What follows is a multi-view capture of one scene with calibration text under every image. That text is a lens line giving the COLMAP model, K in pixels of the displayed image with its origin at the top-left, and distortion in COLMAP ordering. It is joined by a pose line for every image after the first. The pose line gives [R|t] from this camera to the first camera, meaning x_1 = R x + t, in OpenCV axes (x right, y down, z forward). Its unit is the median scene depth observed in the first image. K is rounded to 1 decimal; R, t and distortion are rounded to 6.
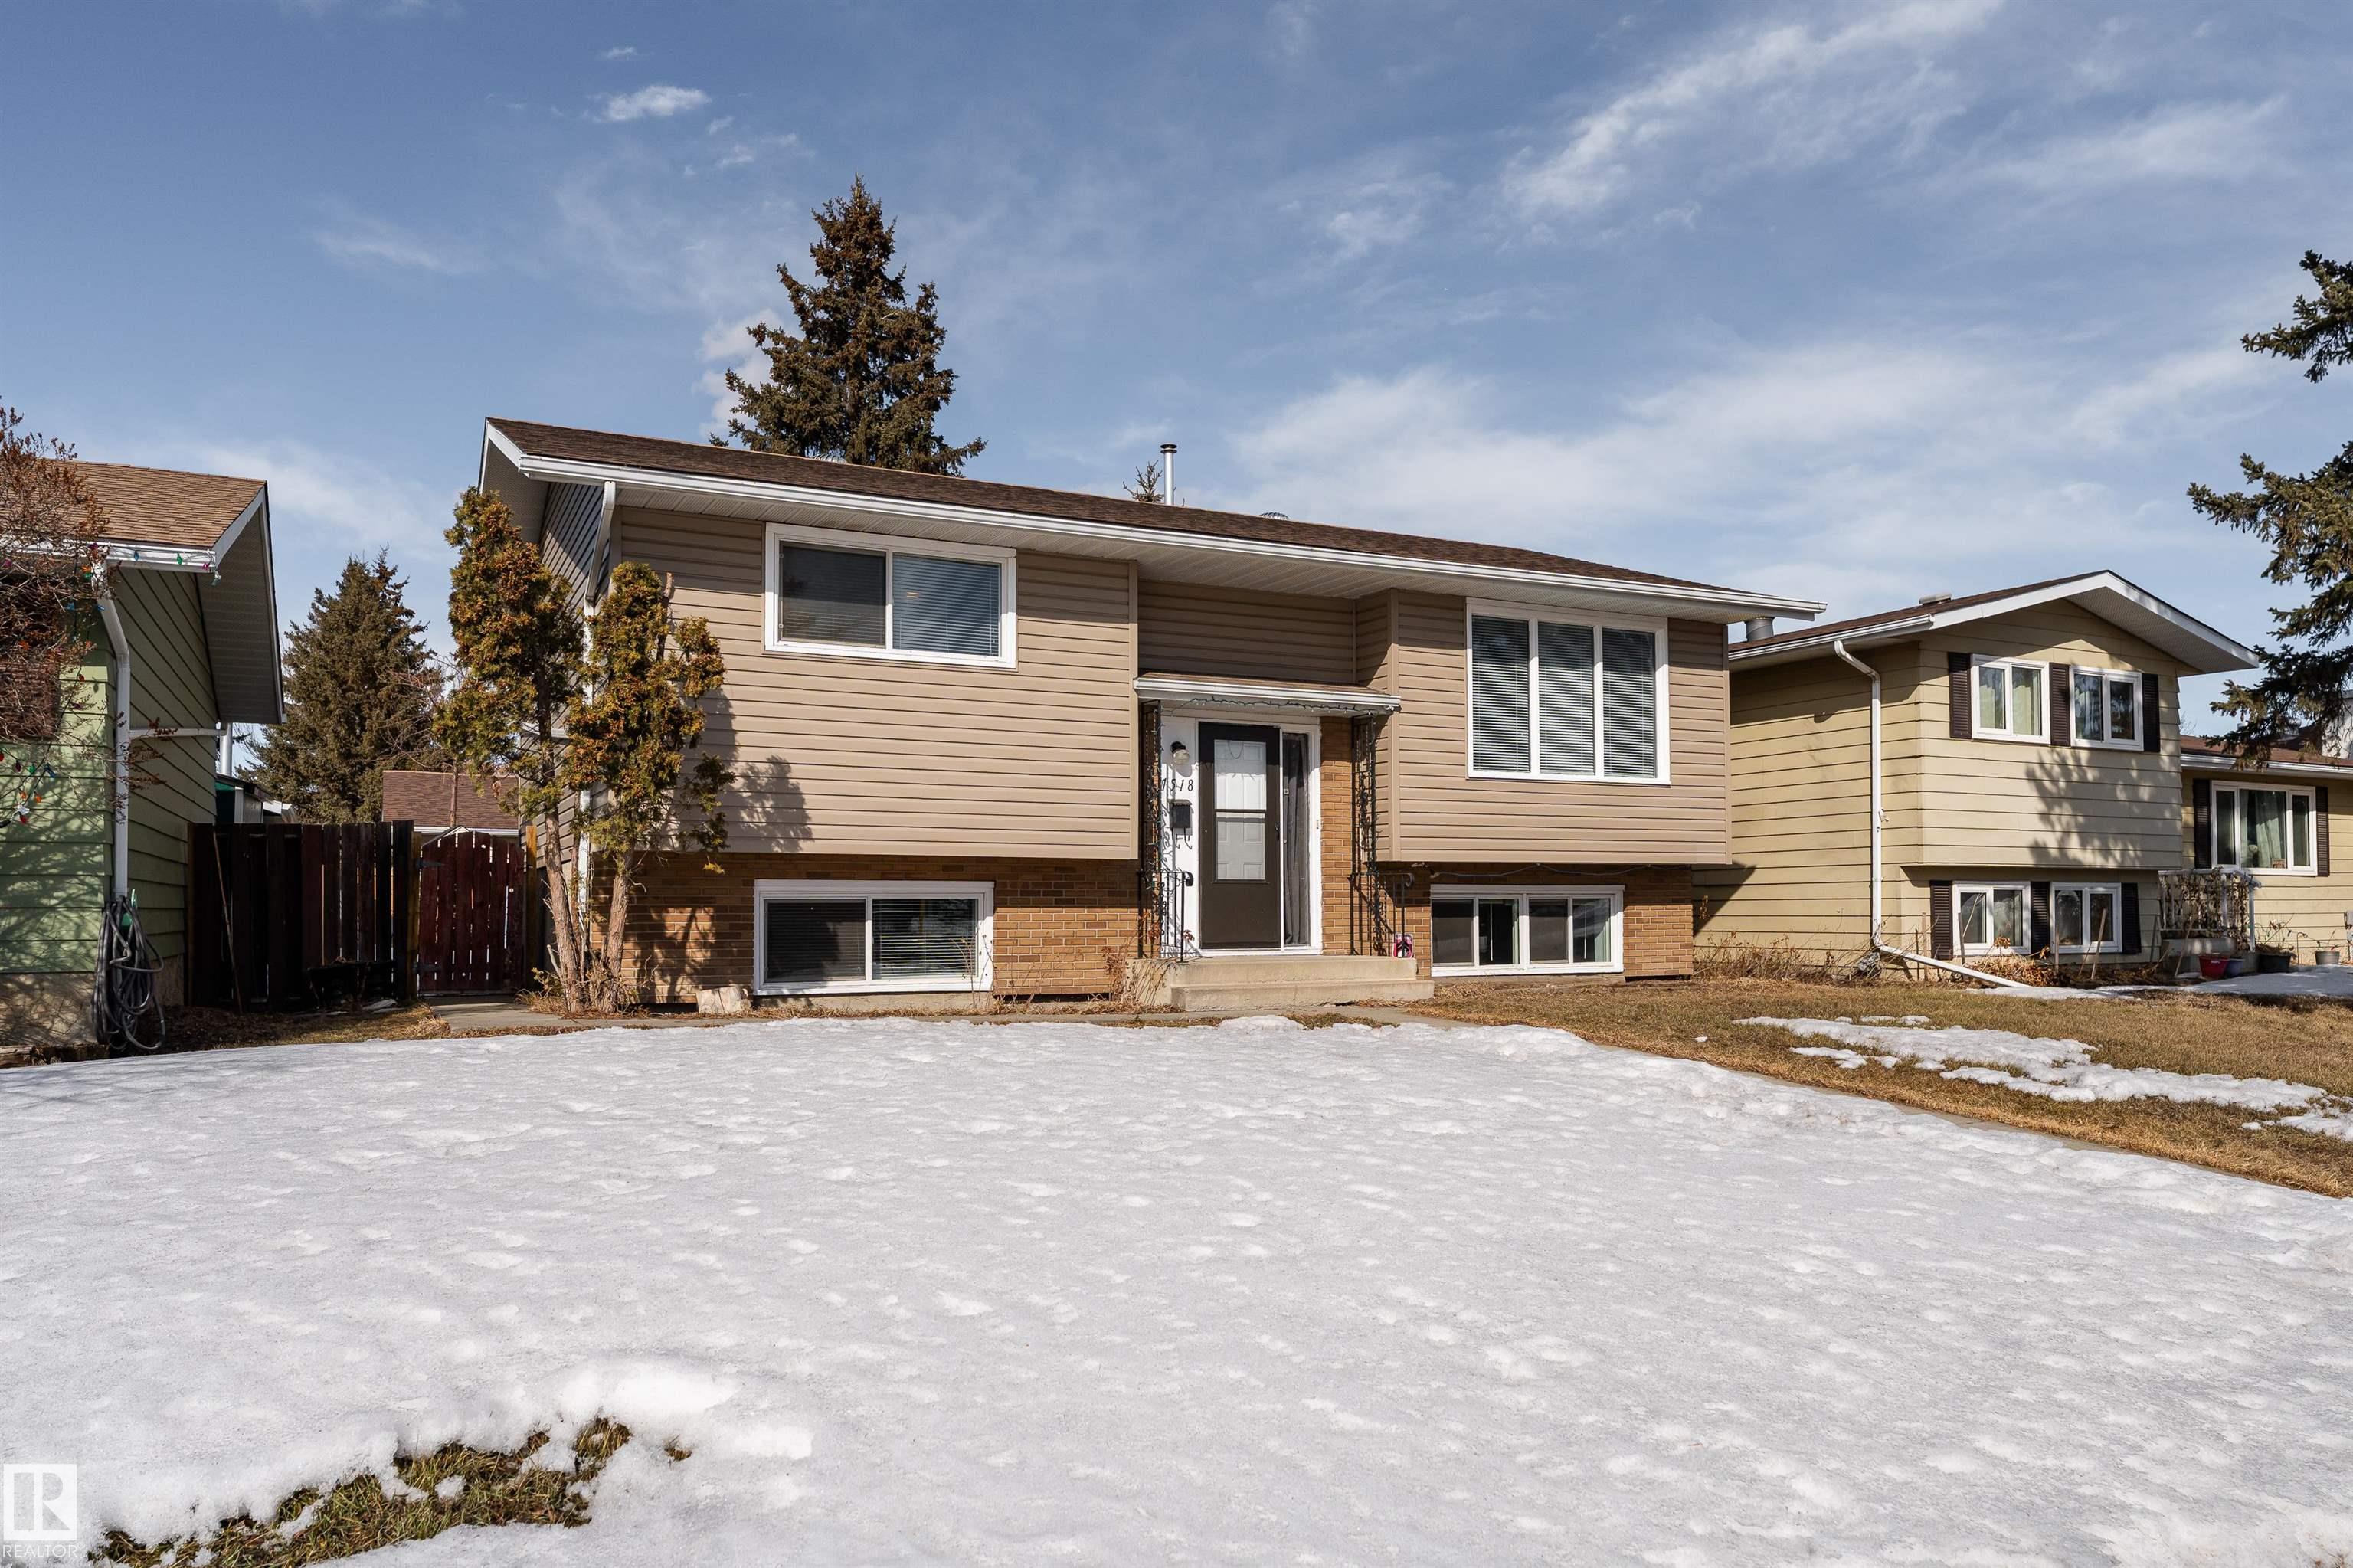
lens RADIAL K [[1516.8, 0, 1173.2], [0, 1516.8, 787.6], [0, 0, 1]] dist [0.000618, 0.000175]
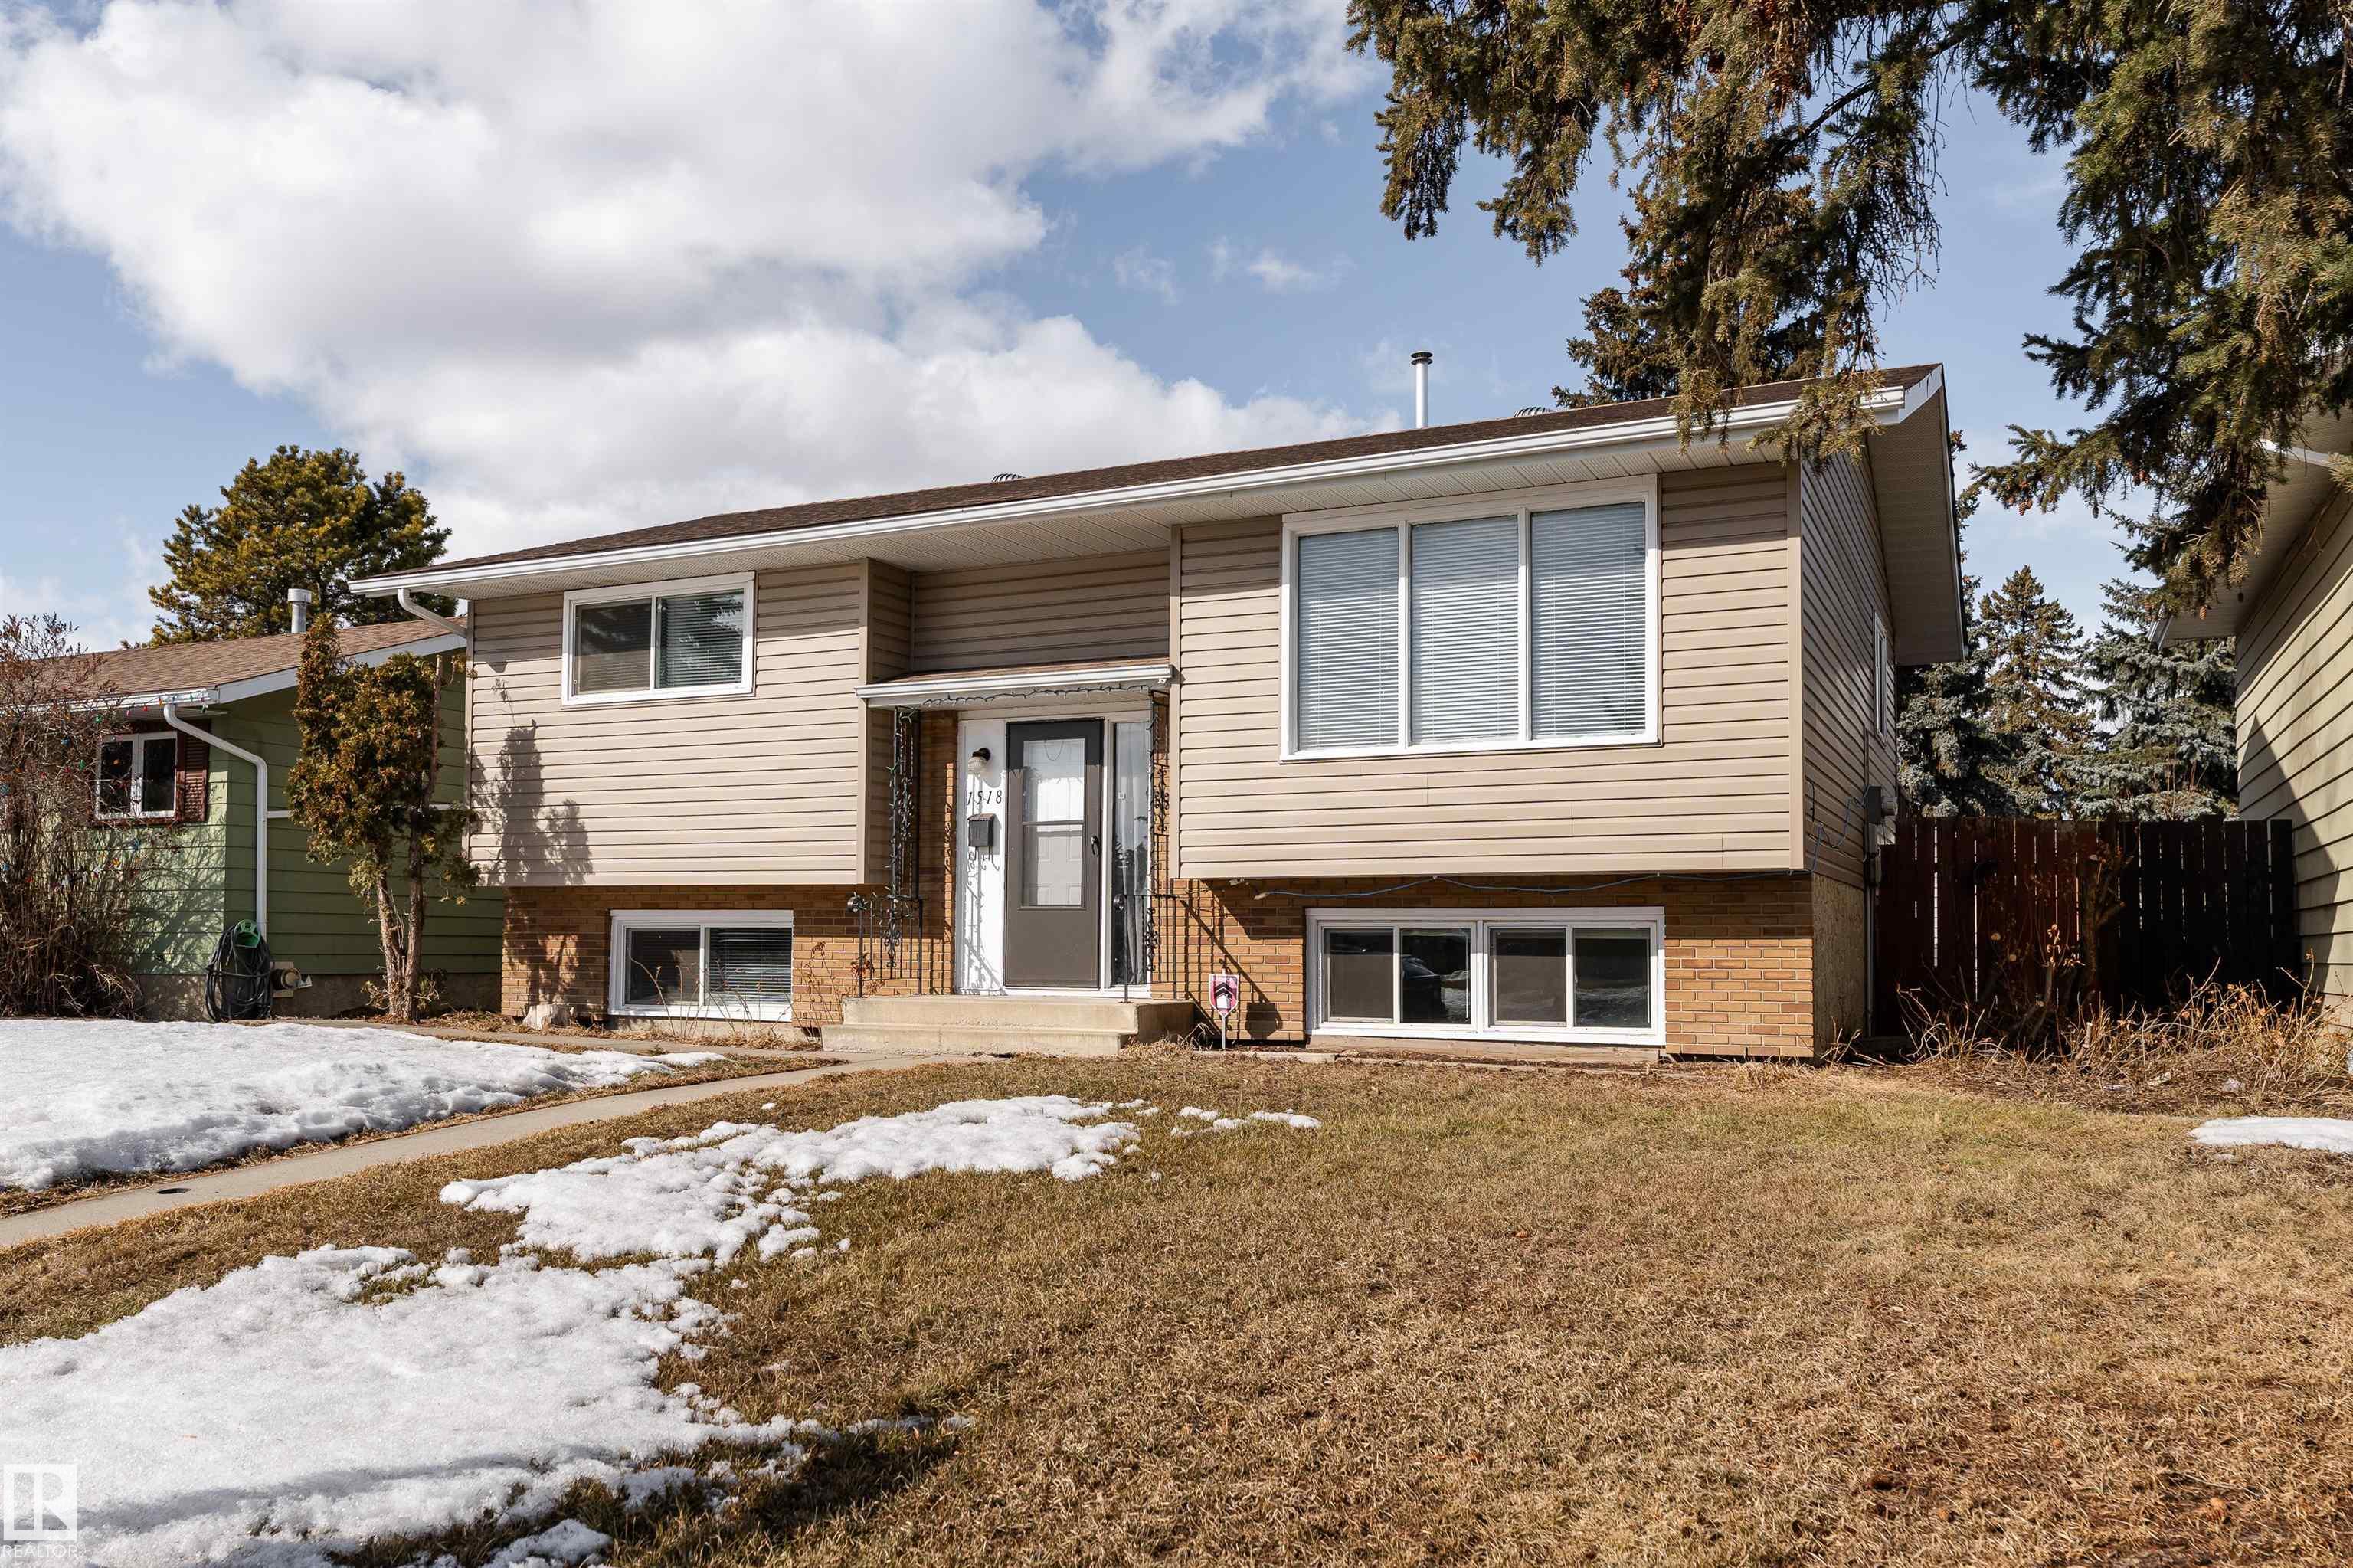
lens RADIAL K [[1848.4, 0, 1175.3], [0, 1848.4, 785.4], [0, 0, 1]] dist [0.004782, 0.000913]
pose [[0.607352, -0.060224, -0.792147, 0.913390], [0.056706, 0.997865, -0.032387, 0.032192], [0.792406, -0.025249, 0.609471, 0.440663]]
